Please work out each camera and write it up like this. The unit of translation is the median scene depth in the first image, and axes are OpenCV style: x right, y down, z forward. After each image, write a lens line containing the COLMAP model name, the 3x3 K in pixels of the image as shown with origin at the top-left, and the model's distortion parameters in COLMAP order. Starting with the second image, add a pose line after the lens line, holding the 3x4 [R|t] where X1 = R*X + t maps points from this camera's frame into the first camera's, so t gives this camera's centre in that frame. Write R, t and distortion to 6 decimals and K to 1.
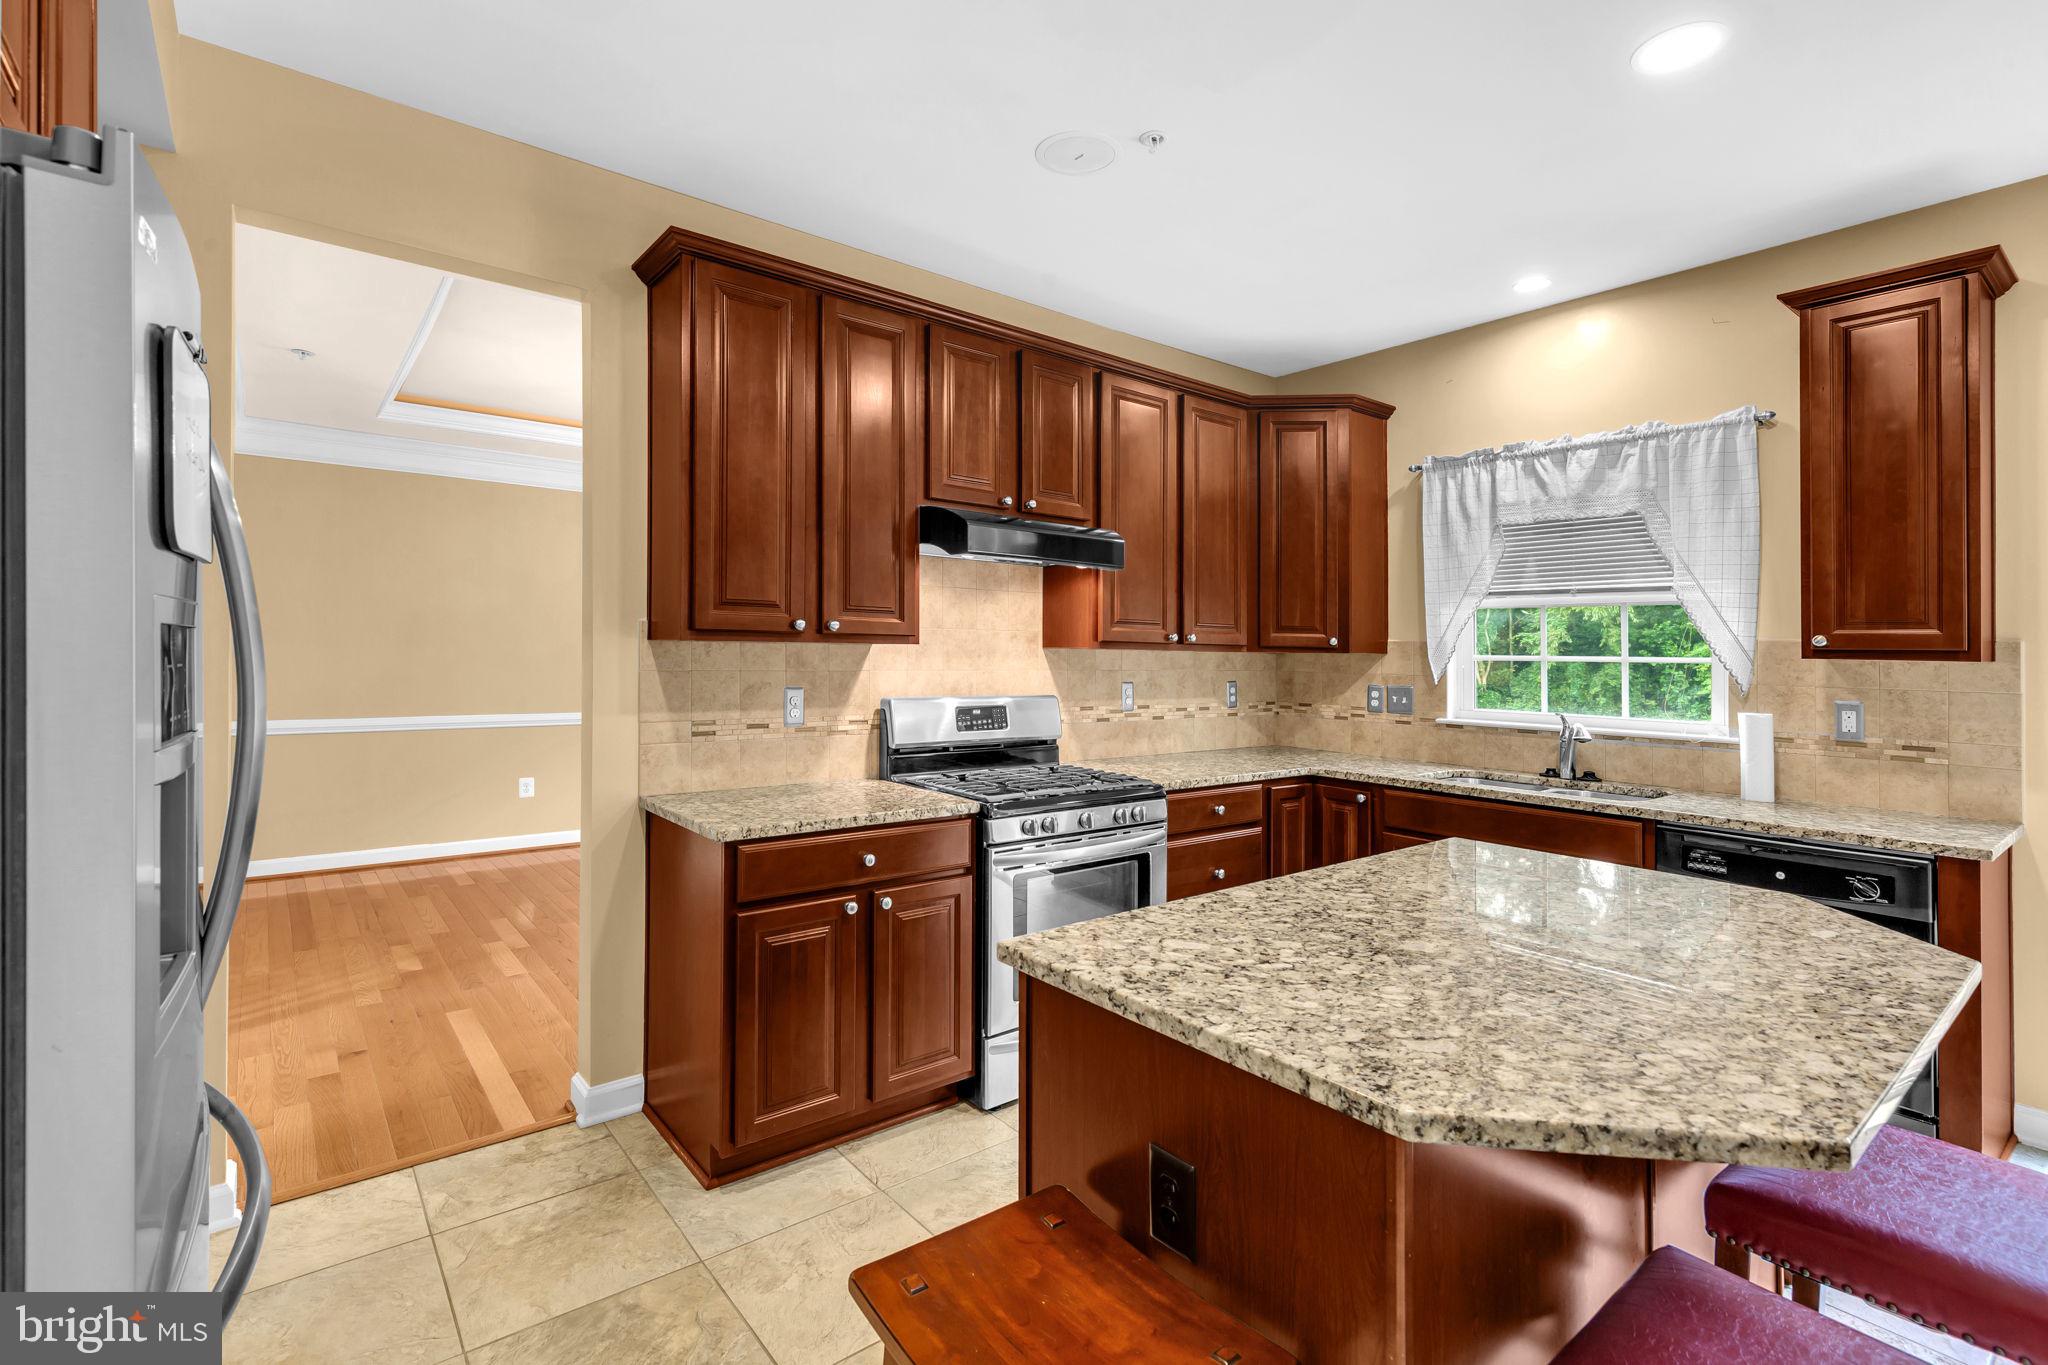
lens RADIAL K [[935.3, 0, 1027.0], [0, 935.3, 676.1], [0, 0, 1]] dist [0.005058, 0.000788]
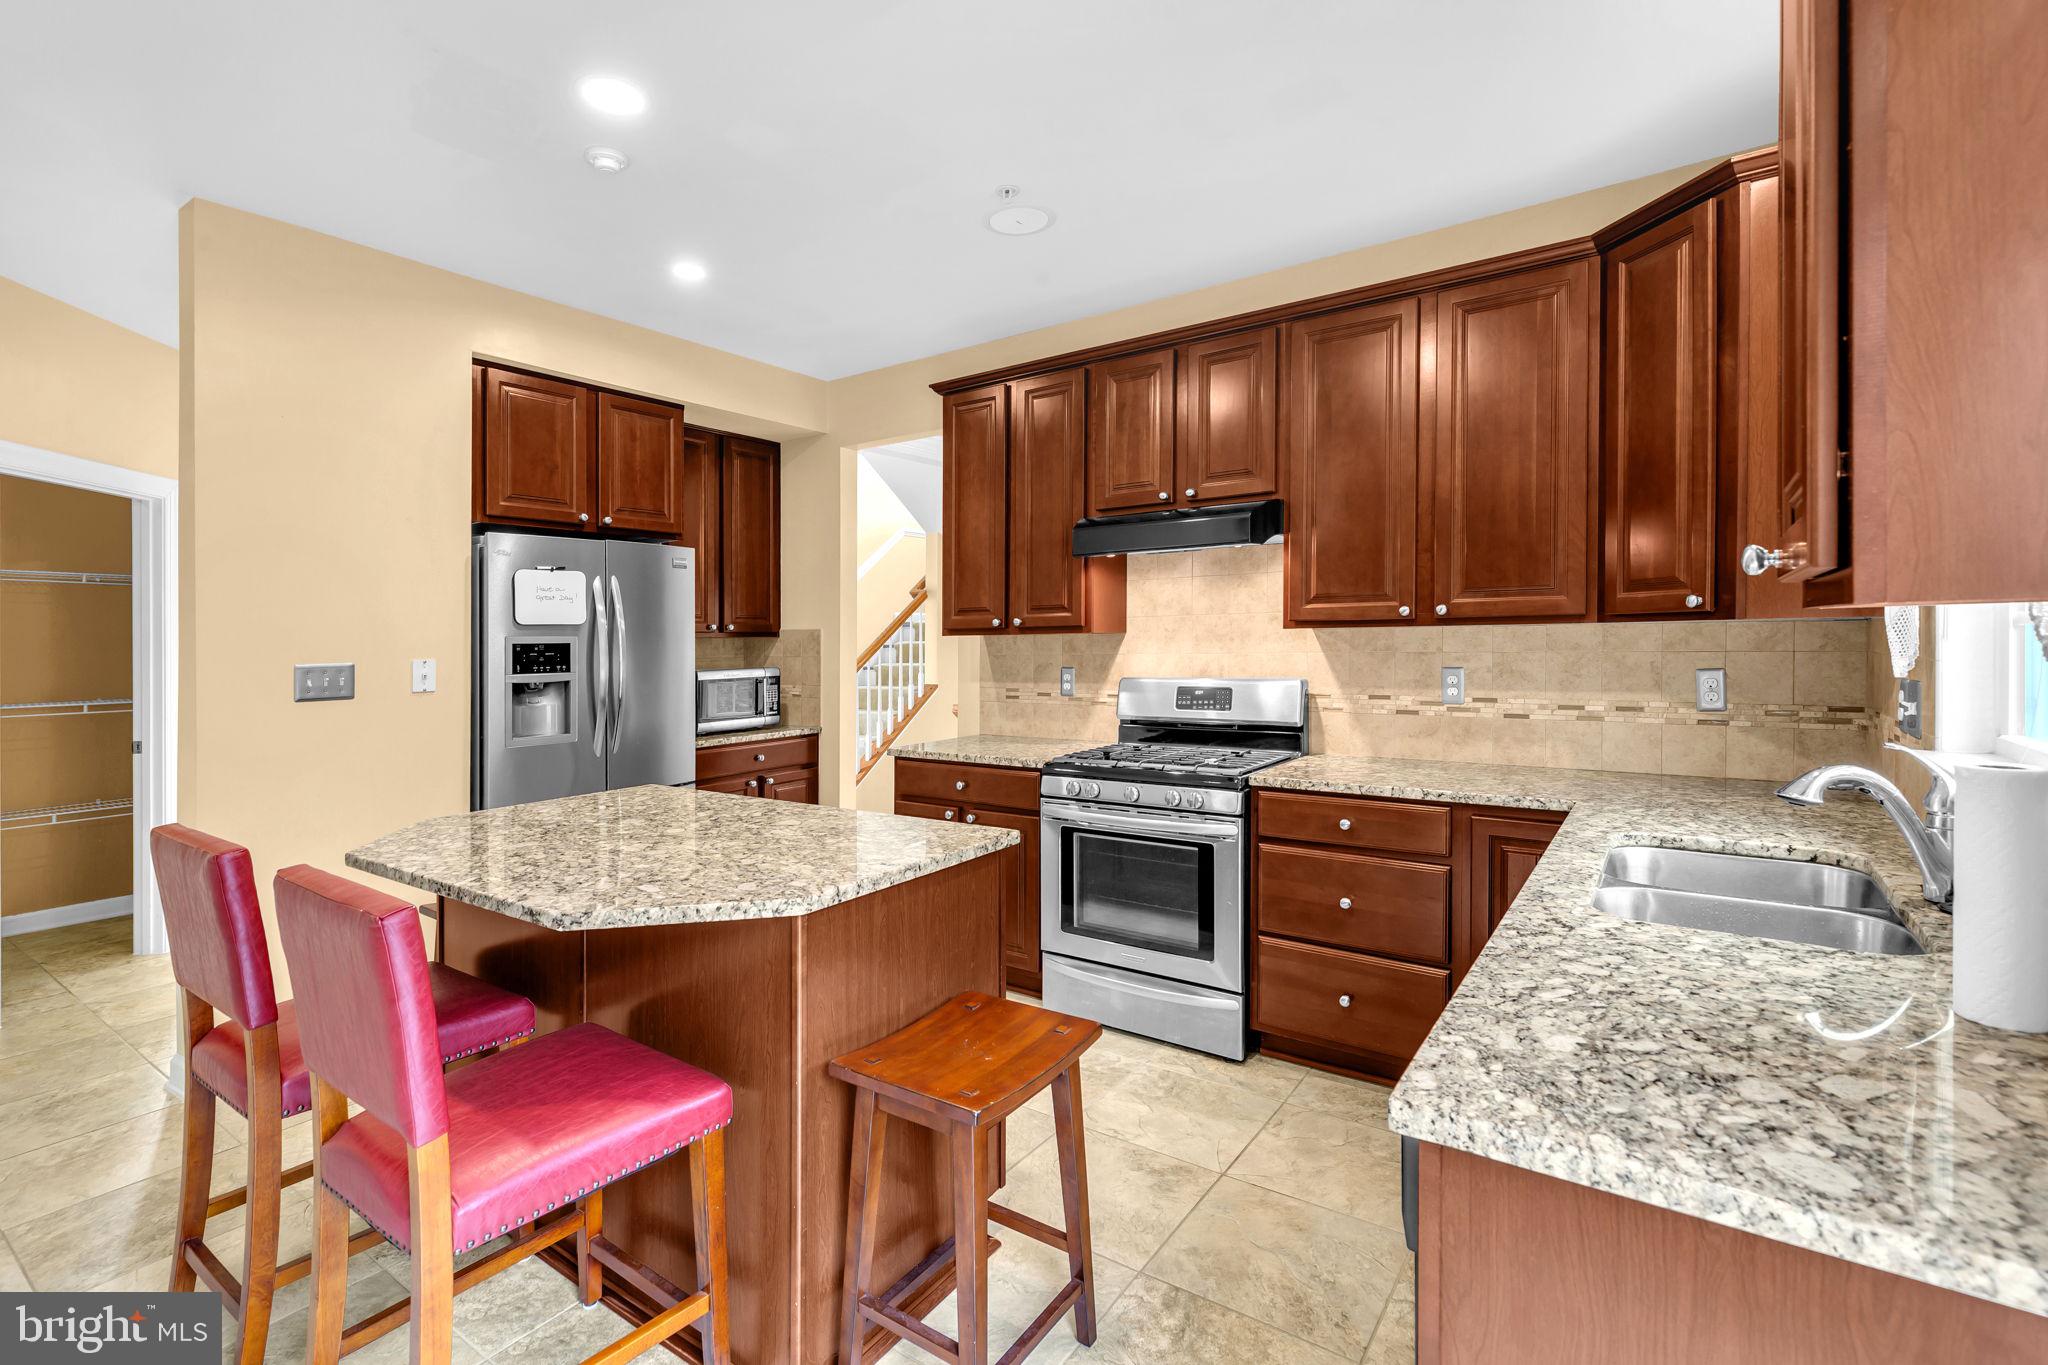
lens RADIAL K [[935.3, 0, 1027.6], [0, 935.3, 668.5], [0, 0, 1]] dist [0.005058, 0.000788]
pose [[0.278384, 0.009602, -0.960422, 0.974713], [-0.004108, 0.999953, 0.008807, 0.002570], [0.960461, 0.001494, 0.278410, 0.548761]]
